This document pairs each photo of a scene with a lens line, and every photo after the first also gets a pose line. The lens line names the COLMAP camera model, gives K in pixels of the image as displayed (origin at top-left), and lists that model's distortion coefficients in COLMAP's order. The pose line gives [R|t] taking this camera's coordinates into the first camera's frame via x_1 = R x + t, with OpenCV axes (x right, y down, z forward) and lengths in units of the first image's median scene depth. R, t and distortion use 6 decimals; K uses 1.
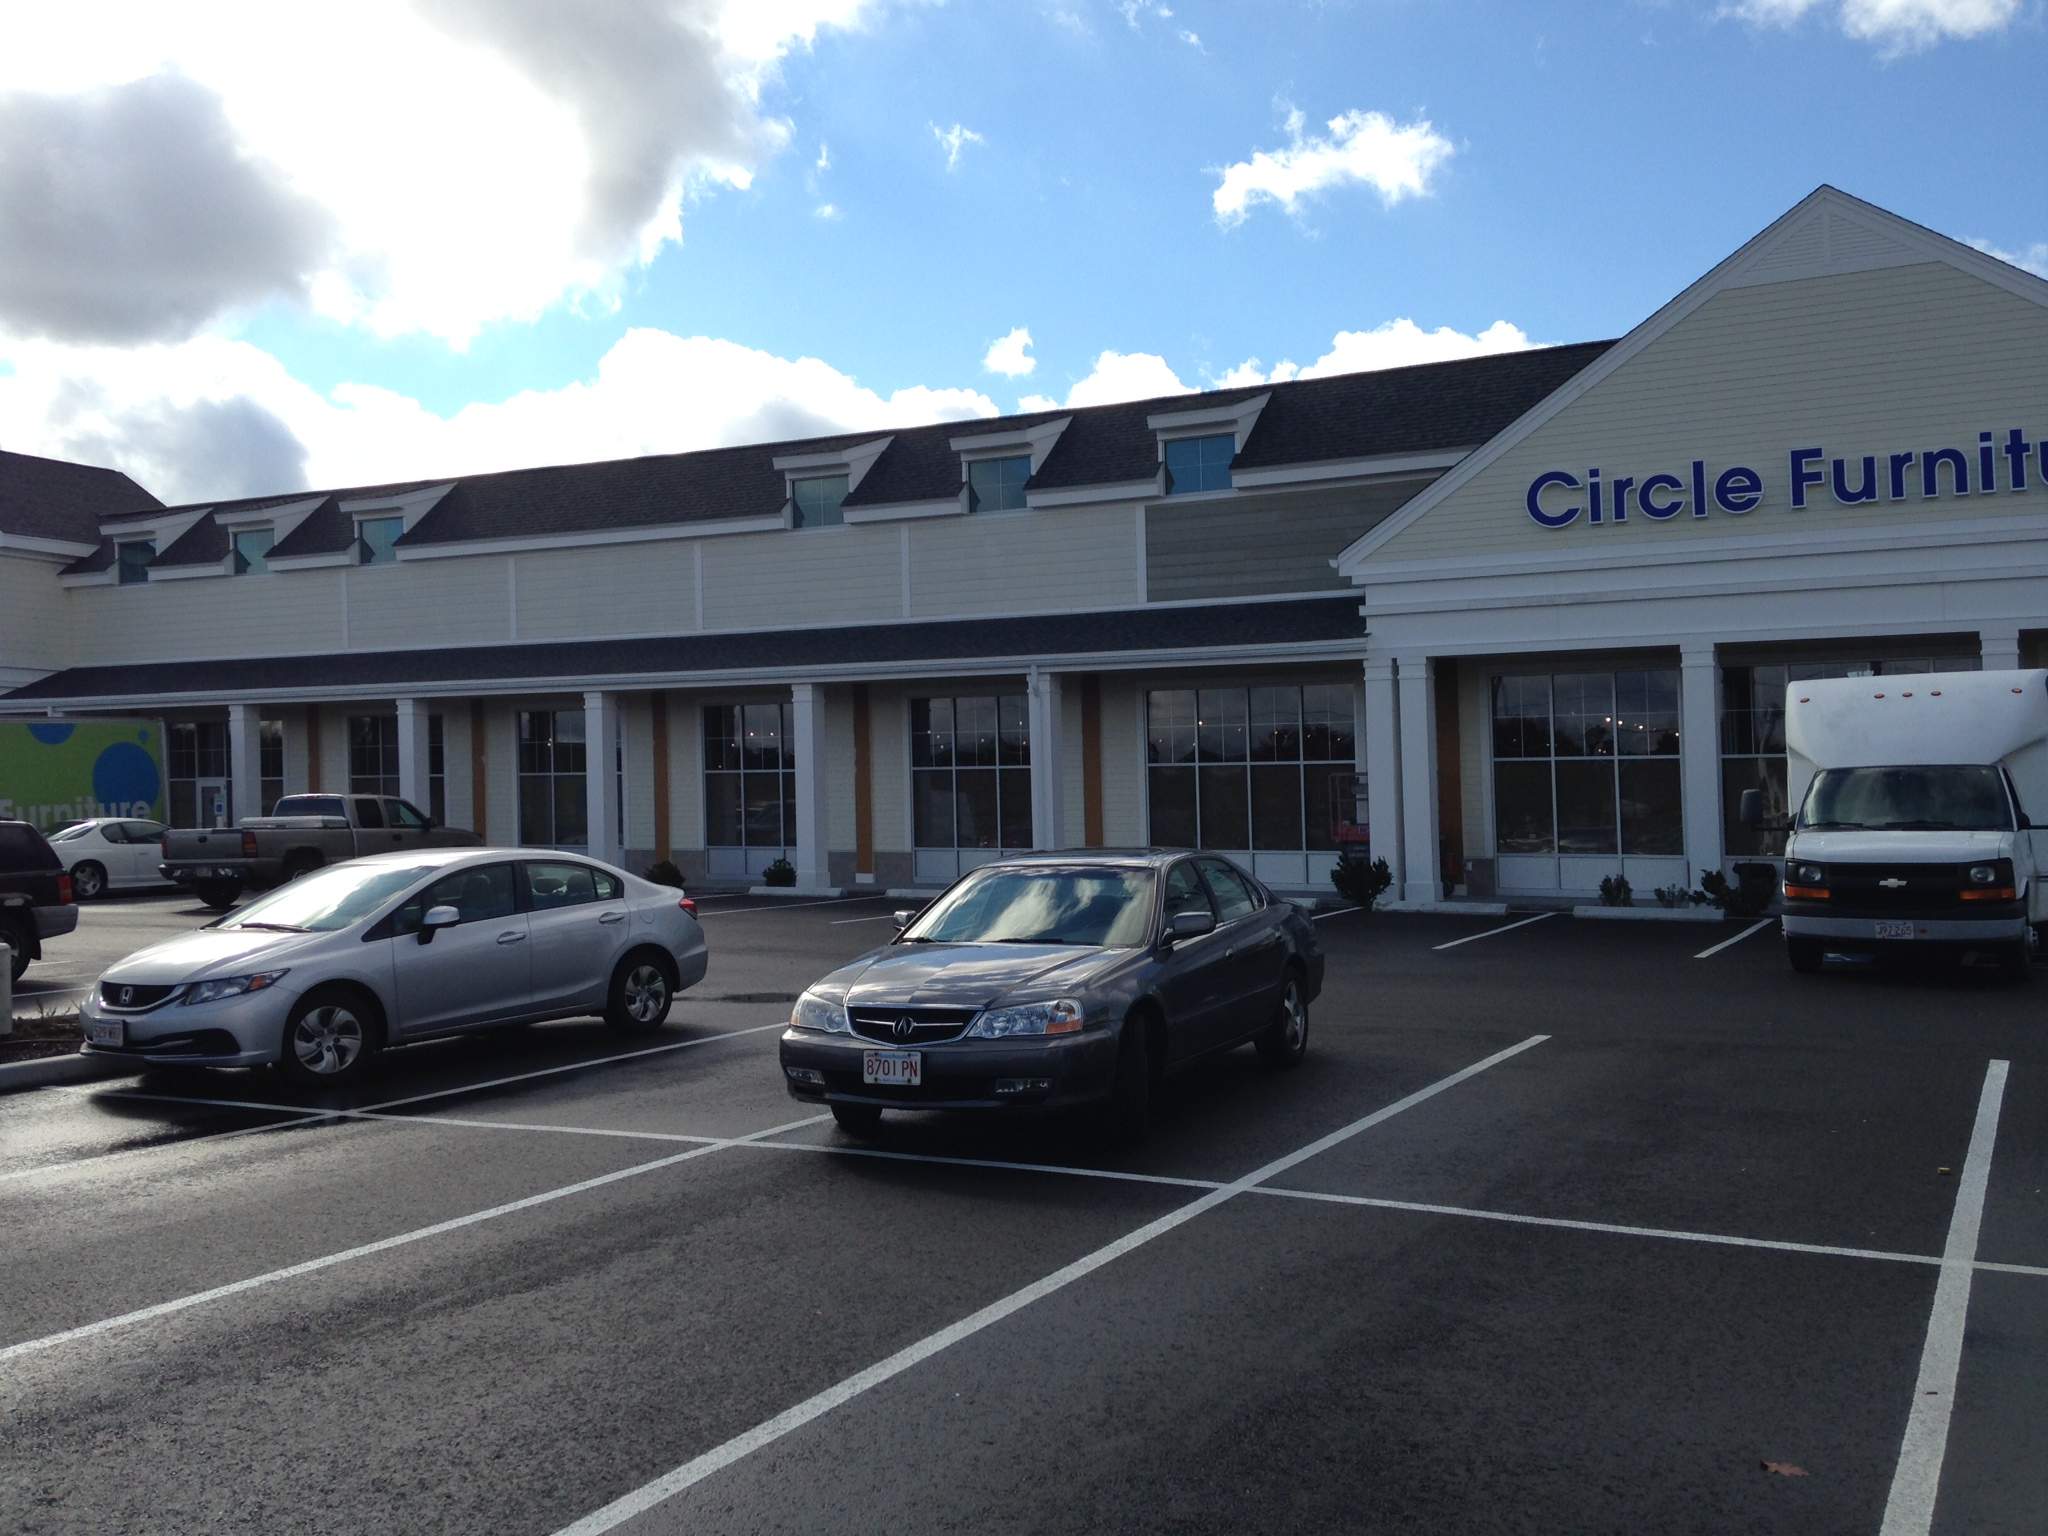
lens RADIAL K [[1849.6, 0, 1024.0], [0, 1849.6, 776.4], [0, 0, 1]] dist [0.181038, -0.281562]
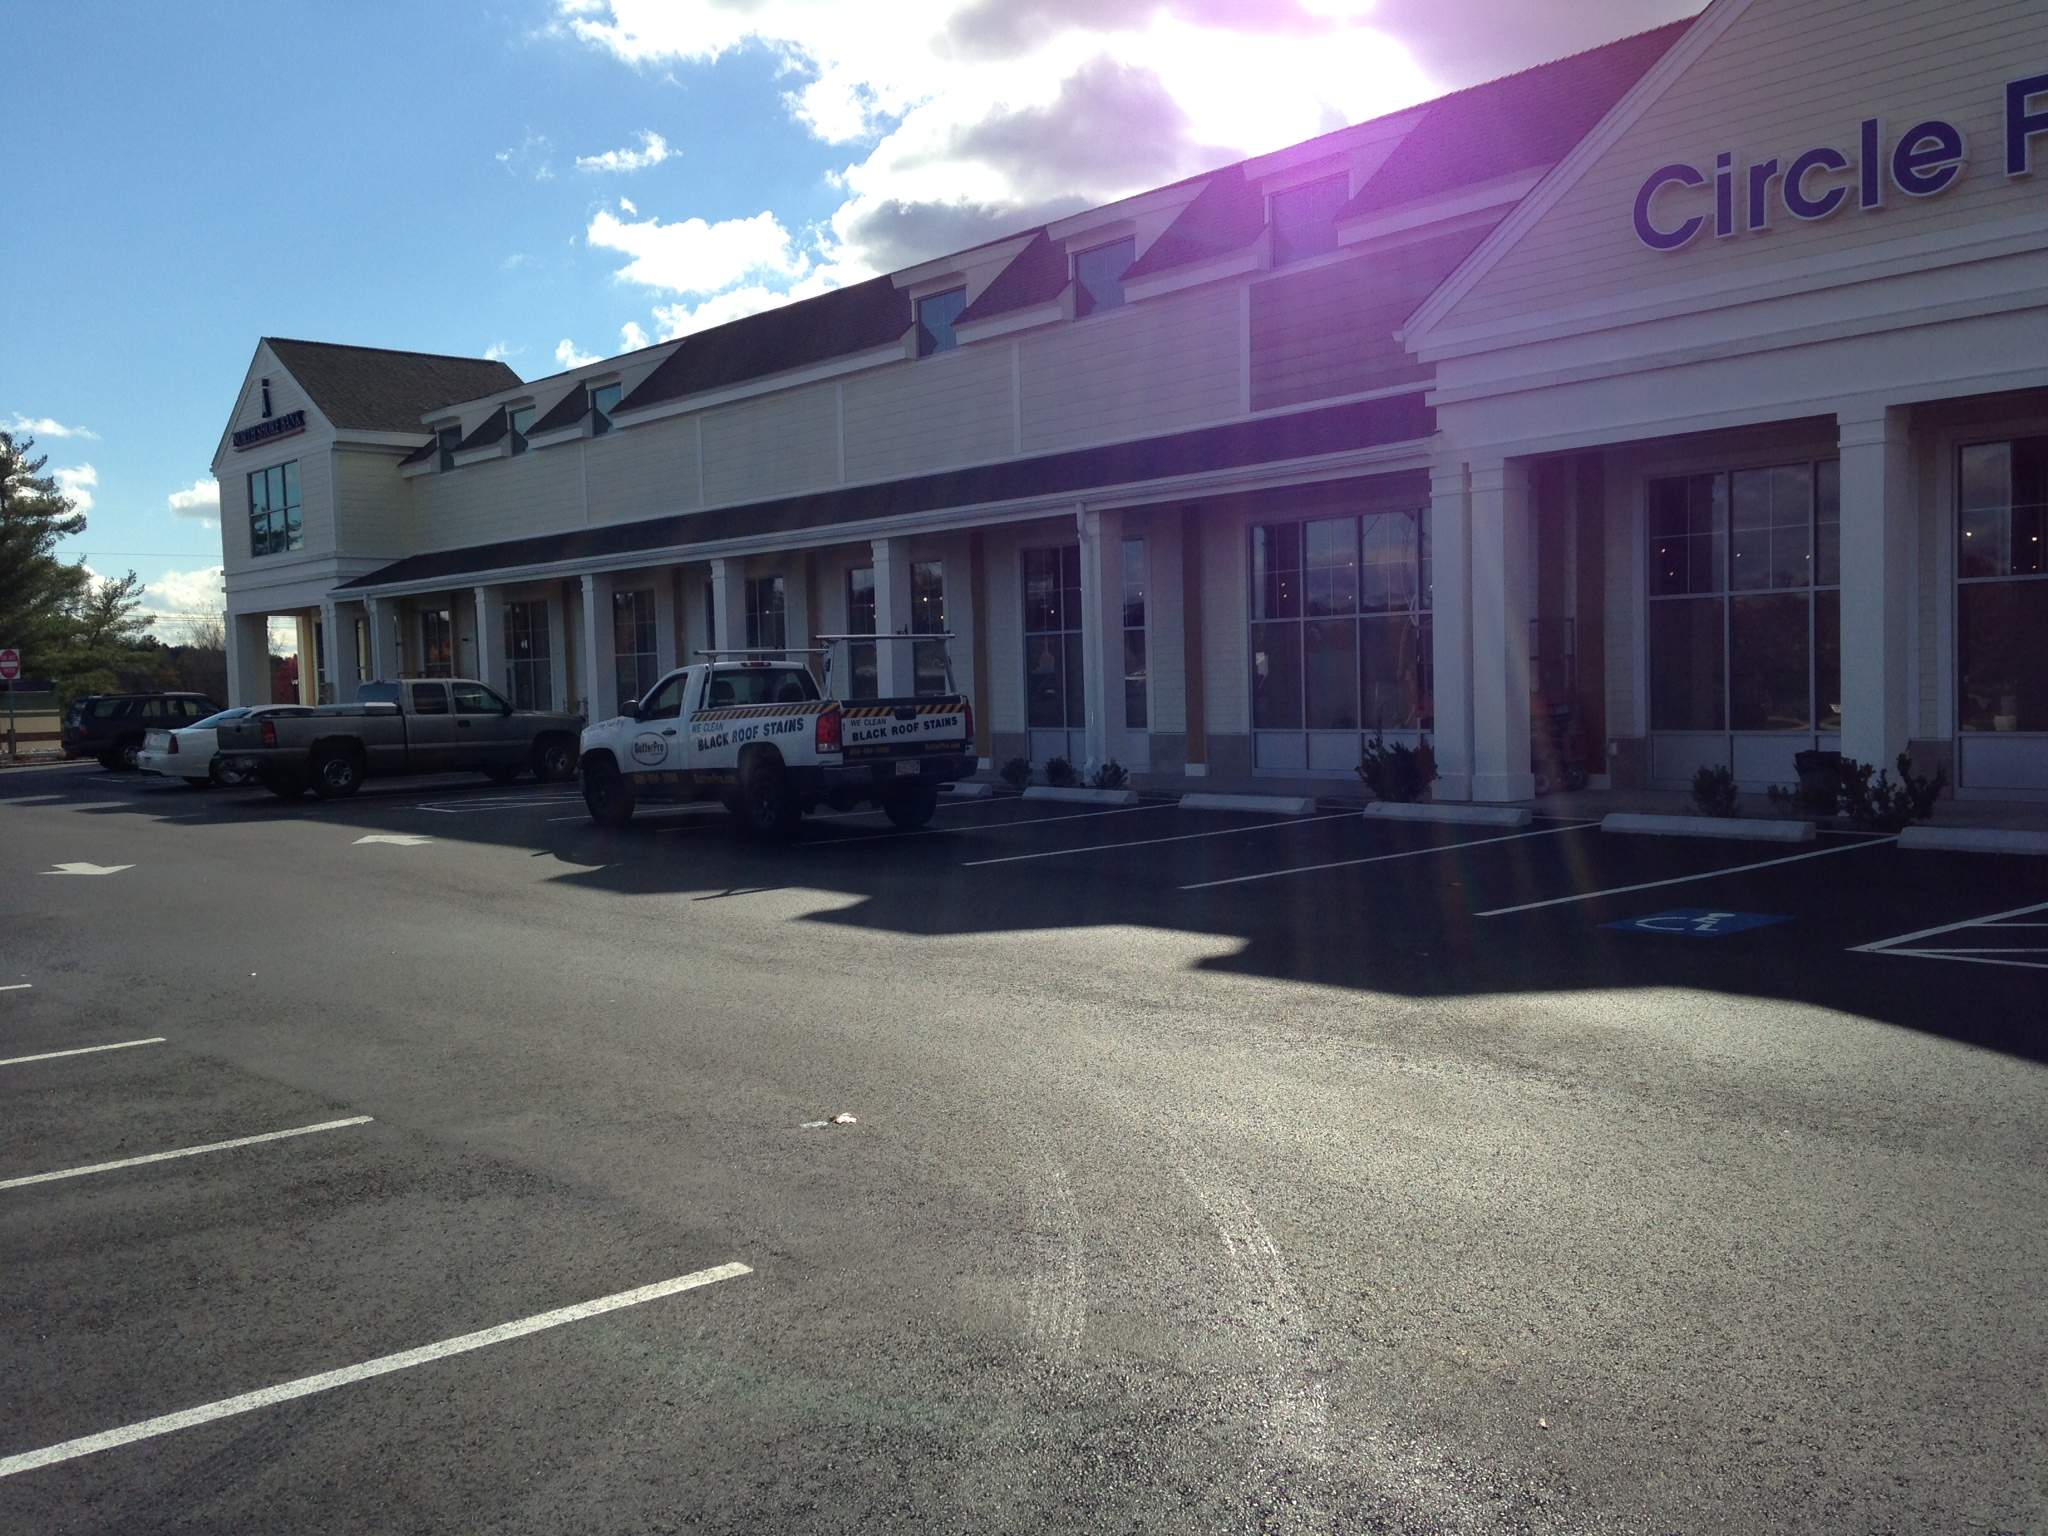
lens RADIAL K [[1843.4, 0, 1018.1], [0, 1843.4, 775.3], [0, 0, 1]] dist [0.183877, -0.287339]
pose [[0.926105, -0.000325, -0.377265, 0.322351], [0.028820, 0.997138, 0.069889, 0.001193], [0.376163, -0.075597, 0.923465, 0.272450]]
